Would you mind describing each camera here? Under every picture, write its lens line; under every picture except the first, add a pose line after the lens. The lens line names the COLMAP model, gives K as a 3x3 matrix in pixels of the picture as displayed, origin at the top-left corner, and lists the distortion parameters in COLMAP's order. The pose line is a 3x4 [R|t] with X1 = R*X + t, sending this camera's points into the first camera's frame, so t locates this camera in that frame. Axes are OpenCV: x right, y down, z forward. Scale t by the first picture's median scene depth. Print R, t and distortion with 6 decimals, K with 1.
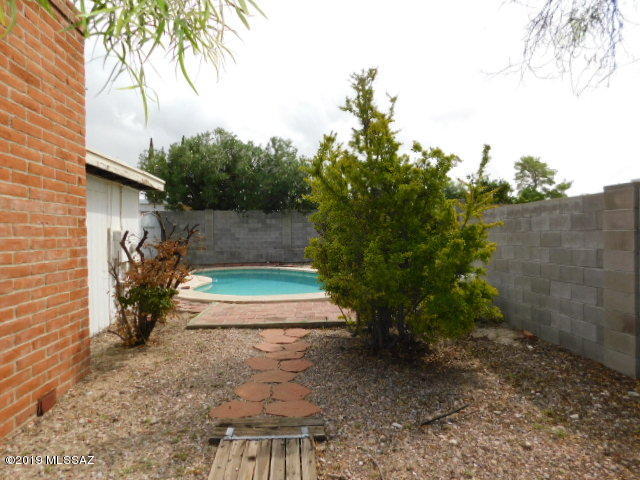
lens RADIAL K [[422.9, 0, 320.7], [0, 422.9, 239.6], [0, 0, 1]] dist [-0.060567, 0.043225]
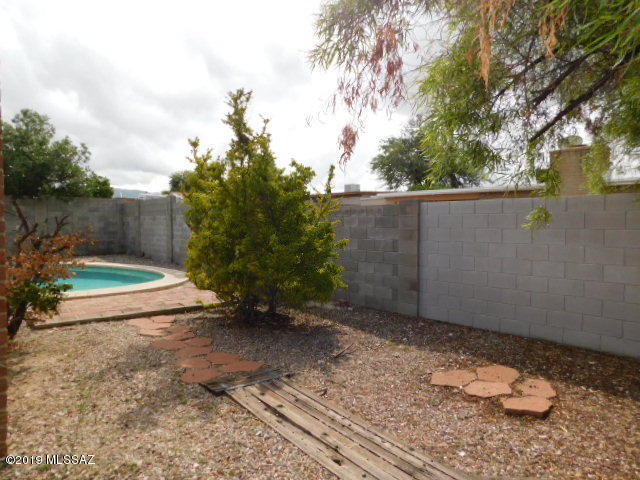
lens RADIAL K [[422.9, 0, 321.0], [0, 422.9, 233.3], [0, 0, 1]] dist [-0.060567, 0.043225]
pose [[0.812933, 0.002509, 0.582351, -0.438115], [-0.006291, 0.999970, 0.004474, -0.005963], [-0.582323, -0.007301, 0.812925, -0.123294]]
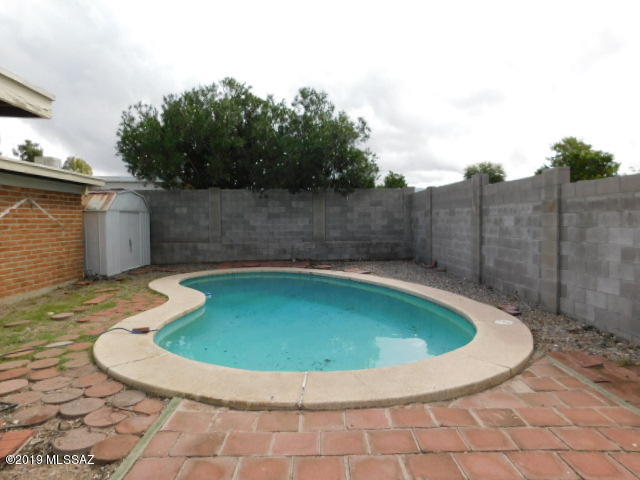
lens RADIAL K [[422.9, 0, 315.5], [0, 422.9, 236.4], [0, 0, 1]] dist [-0.060567, 0.043225]
pose [[0.998137, 0.008402, -0.060429, -0.169175], [-0.006842, 0.999639, 0.025978, -0.026675], [0.060626, -0.025516, 0.997834, 1.057396]]
